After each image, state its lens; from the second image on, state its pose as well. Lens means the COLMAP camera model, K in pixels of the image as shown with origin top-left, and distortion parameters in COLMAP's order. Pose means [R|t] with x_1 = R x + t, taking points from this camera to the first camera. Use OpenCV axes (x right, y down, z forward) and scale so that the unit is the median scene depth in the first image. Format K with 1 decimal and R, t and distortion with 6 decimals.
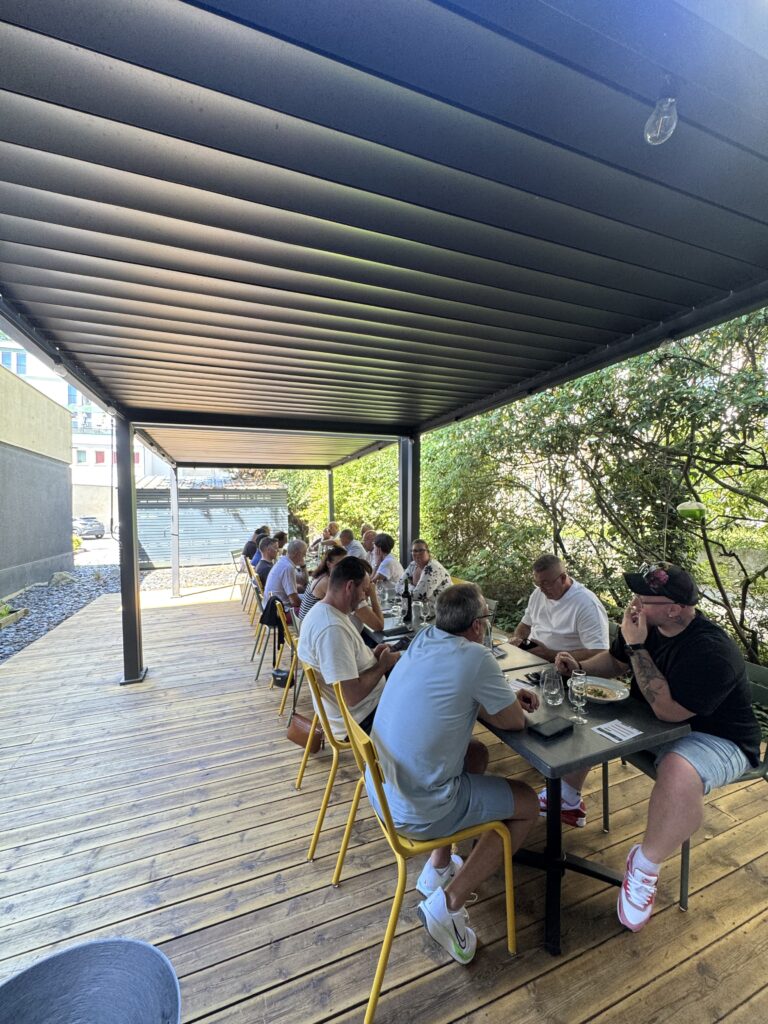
lens RADIAL K [[413.1, 0, 384.2], [0, 413.1, 514.8], [0, 0, 1]] dist [-0.003140, 0.000739]
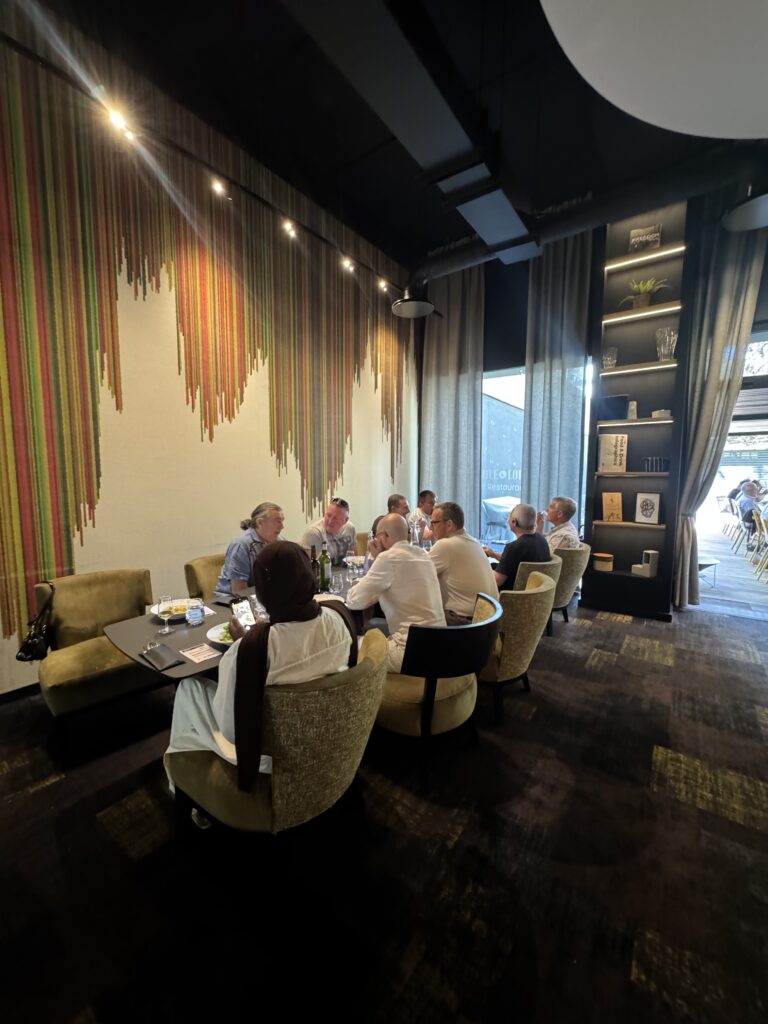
lens RADIAL K [[413.1, 0, 384.5], [0, 413.1, 515.2], [0, 0, 1]] dist [-0.003140, 0.000739]
pose [[0.538619, 0.104613, -0.836029, 0.497177], [-0.016534, 0.993383, 0.113651, 0.013060], [0.842387, -0.047392, 0.536785, -1.754404]]
